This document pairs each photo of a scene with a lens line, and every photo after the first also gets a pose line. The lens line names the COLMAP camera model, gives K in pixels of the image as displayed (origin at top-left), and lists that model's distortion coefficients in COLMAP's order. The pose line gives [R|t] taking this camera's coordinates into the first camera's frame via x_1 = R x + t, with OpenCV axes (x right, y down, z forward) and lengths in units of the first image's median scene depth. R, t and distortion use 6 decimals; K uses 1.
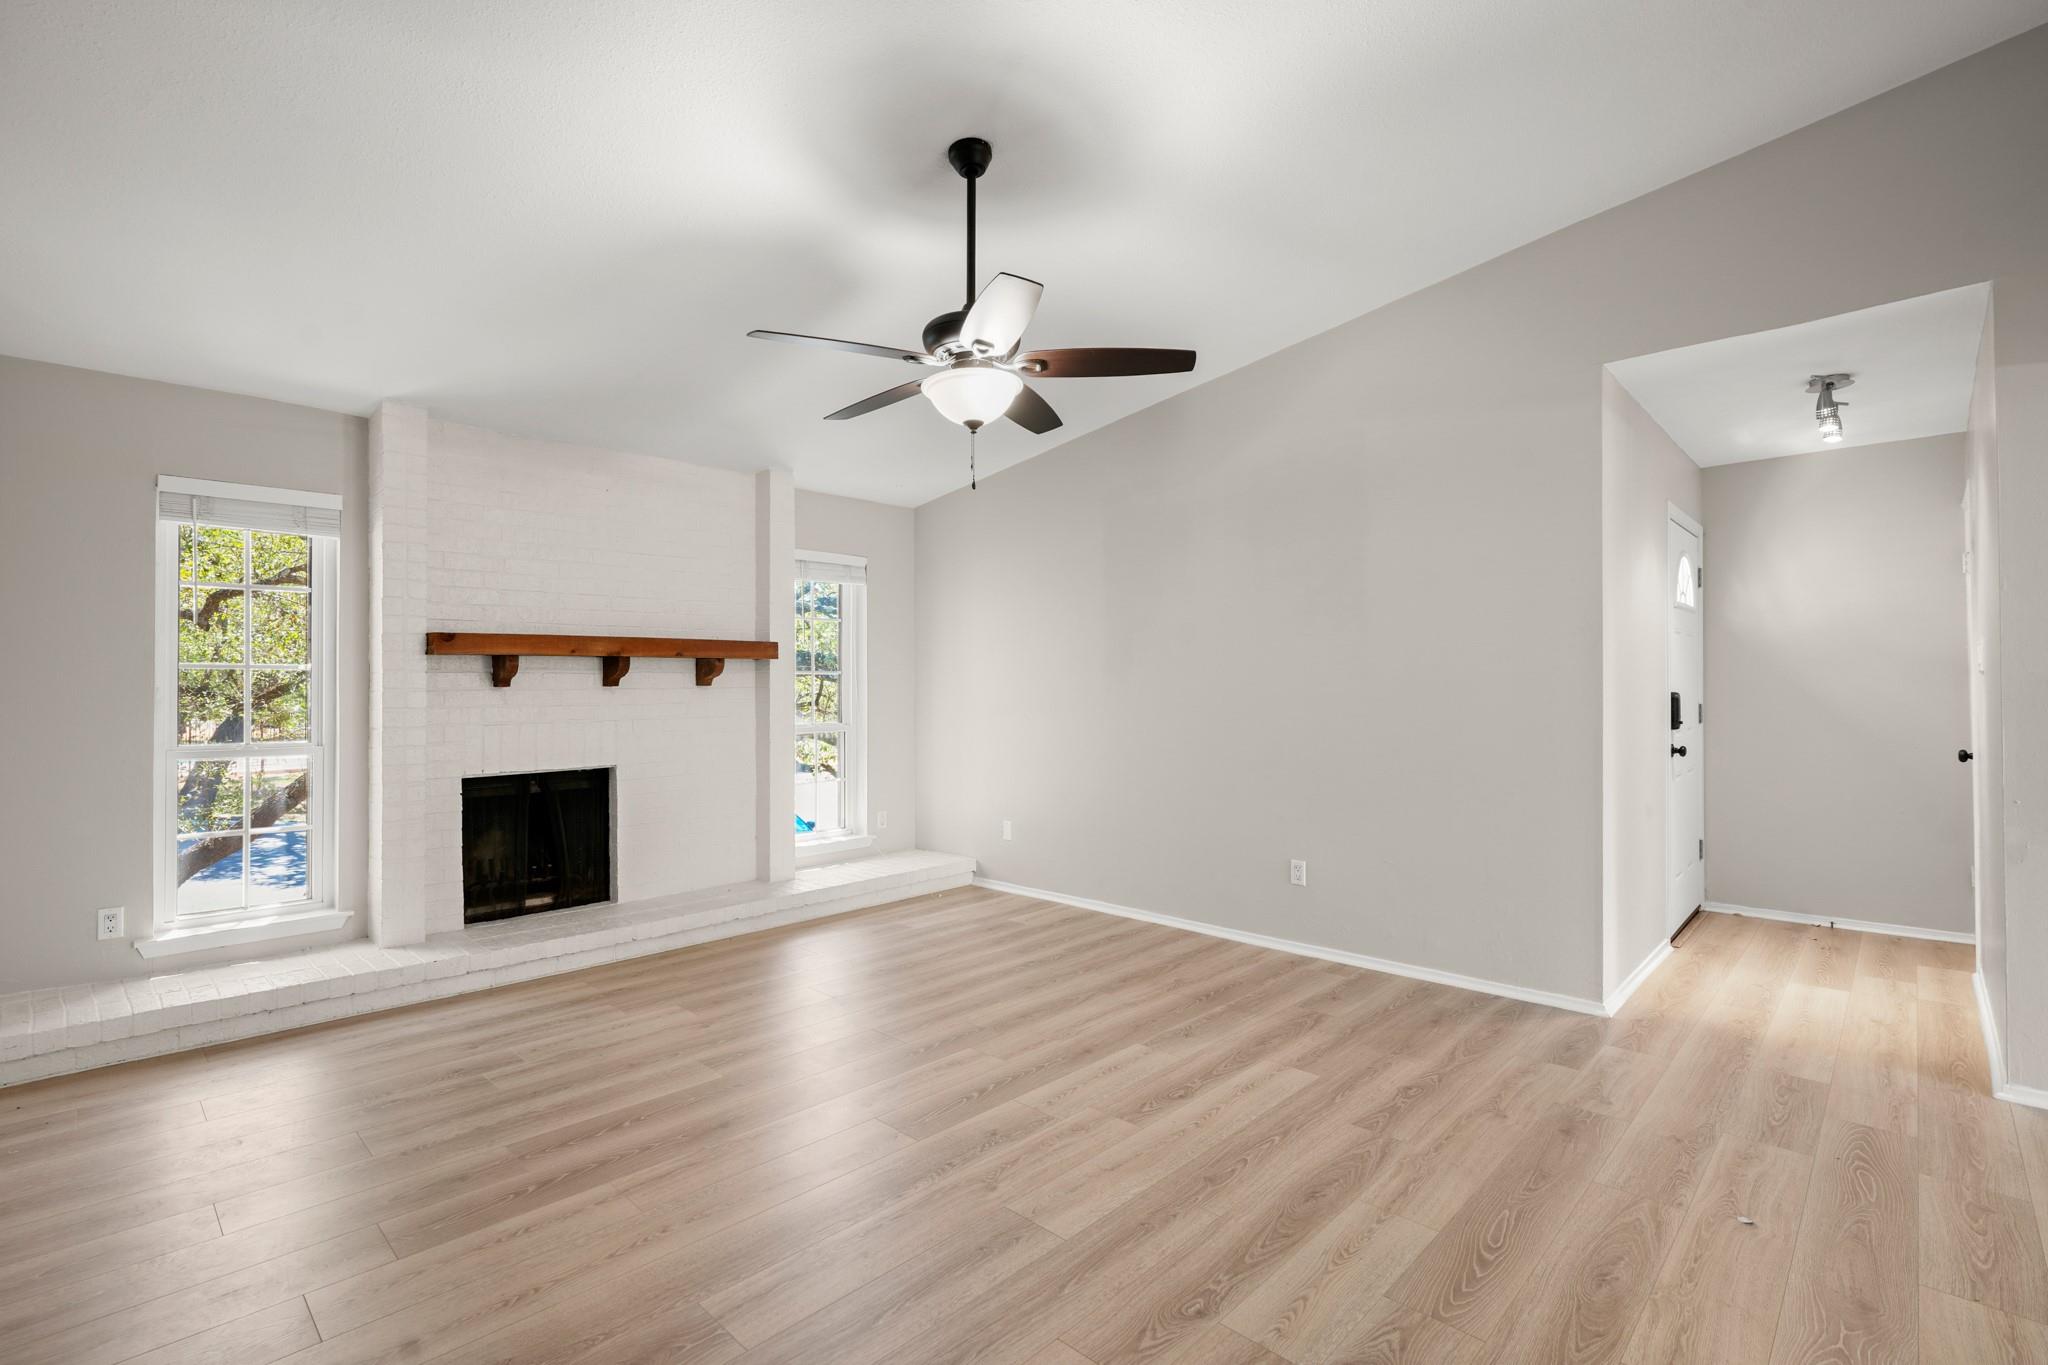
lens RADIAL K [[933.2, 0, 1024.6], [0, 933.2, 675.5], [0, 0, 1]] dist [-0.004565, -0.000788]
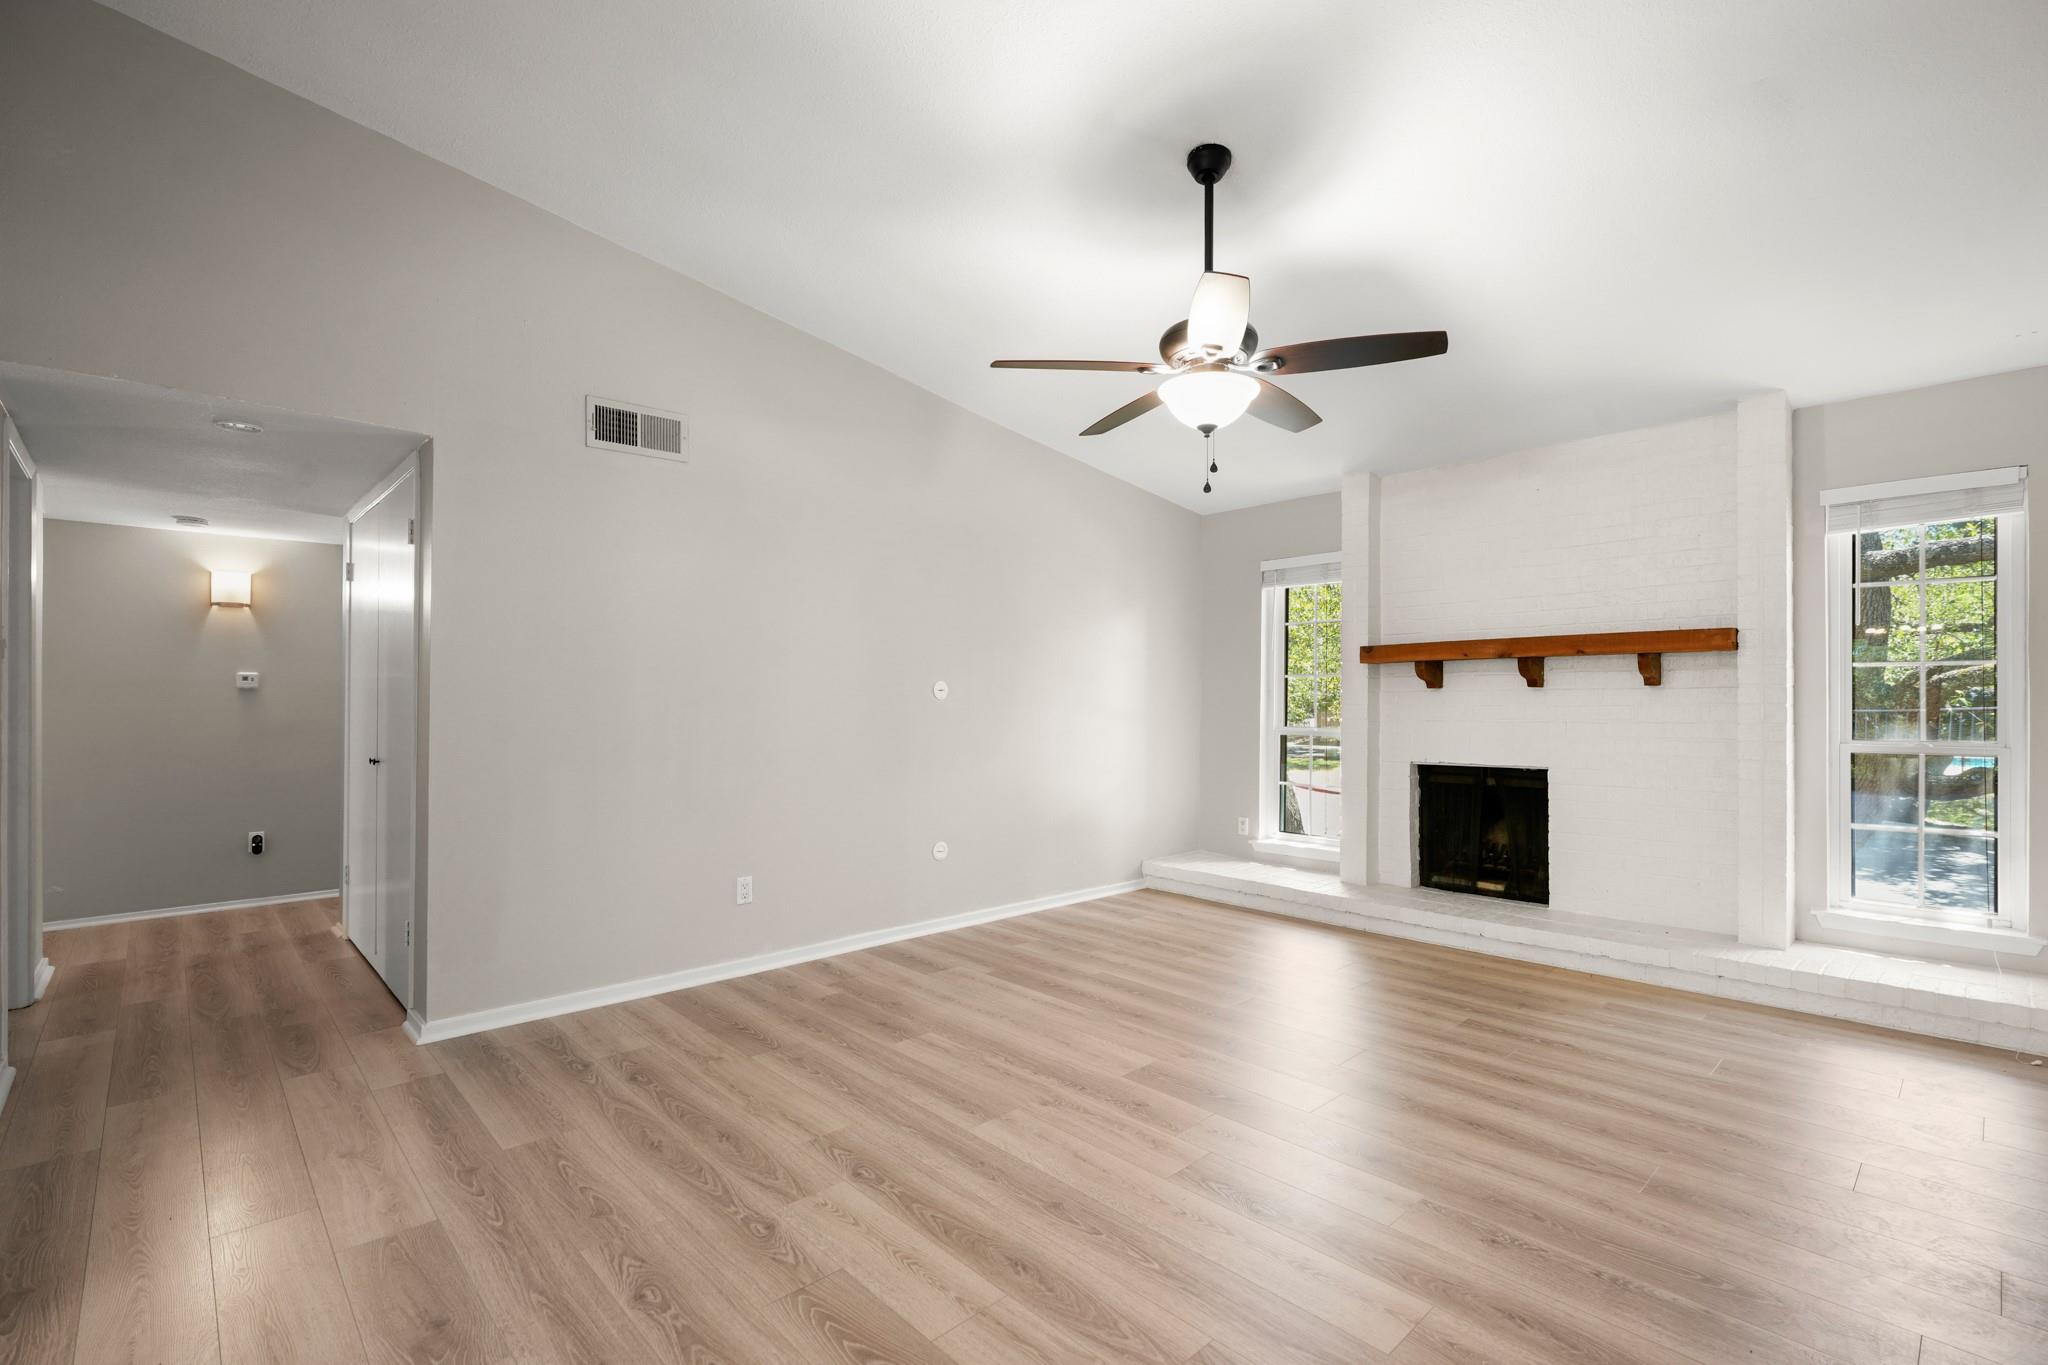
lens RADIAL K [[933.2, 0, 1031.0], [0, 933.2, 690.2], [0, 0, 1]] dist [-0.004565, -0.000788]
pose [[-0.049658, -0.002725, -0.998763, 0.732846], [0.018128, 0.999829, -0.003629, 0.011066], [0.998602, -0.018286, -0.049600, 0.655818]]
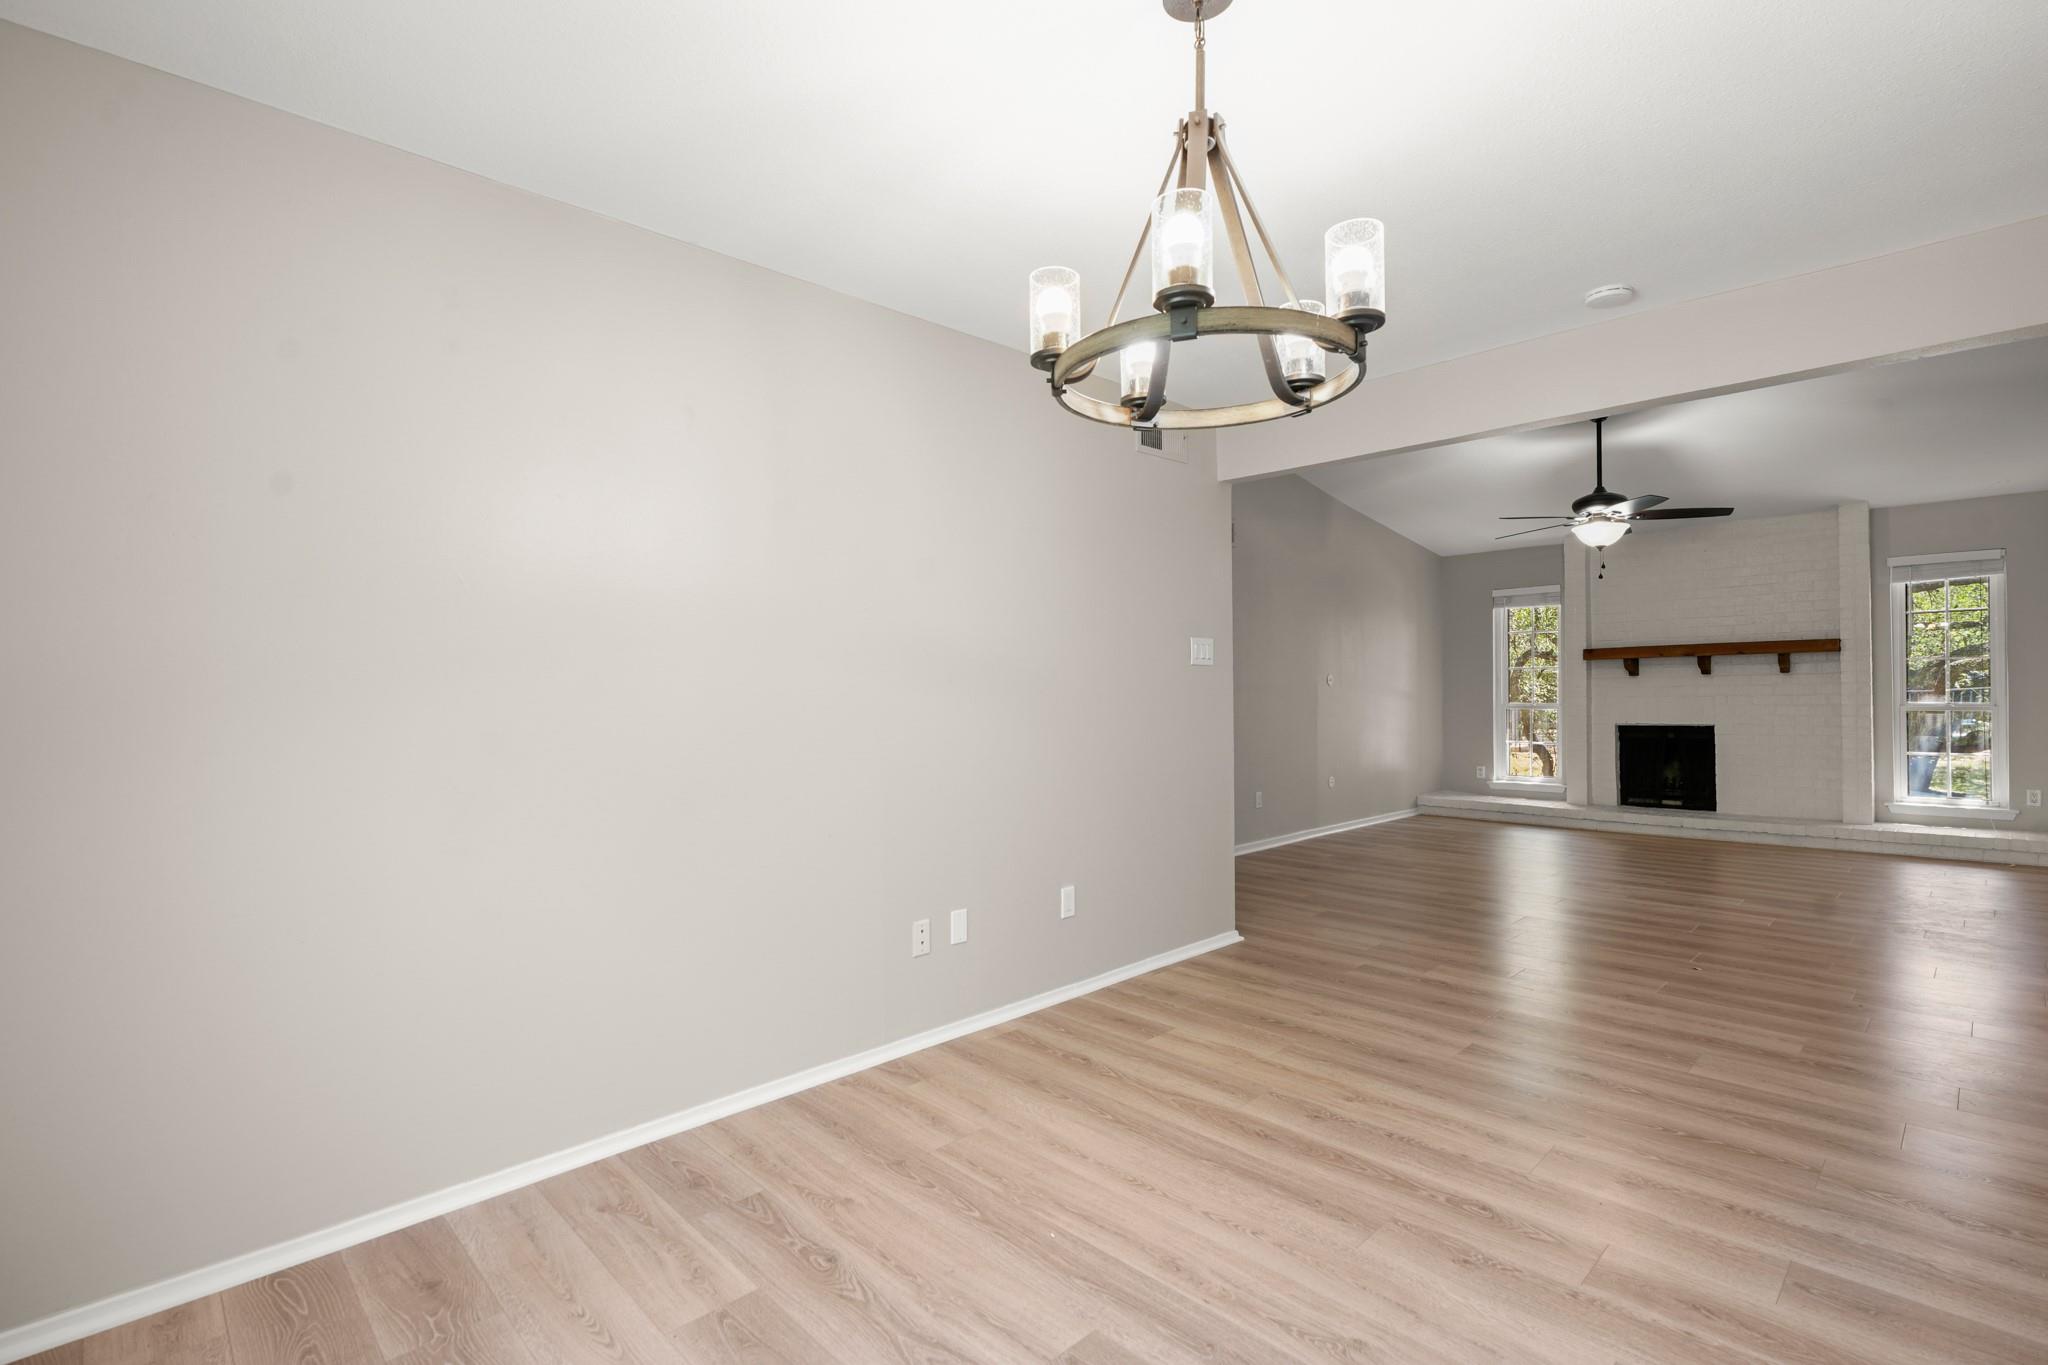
lens RADIAL K [[933.2, 0, 1051.8], [0, 933.2, 684.6], [0, 0, 1]] dist [-0.004565, -0.000788]
pose [[-0.035733, -0.000624, -0.999361, 1.505372], [0.028451, 0.999594, -0.001641, -0.000615], [0.998956, -0.028492, -0.035701, -0.070526]]
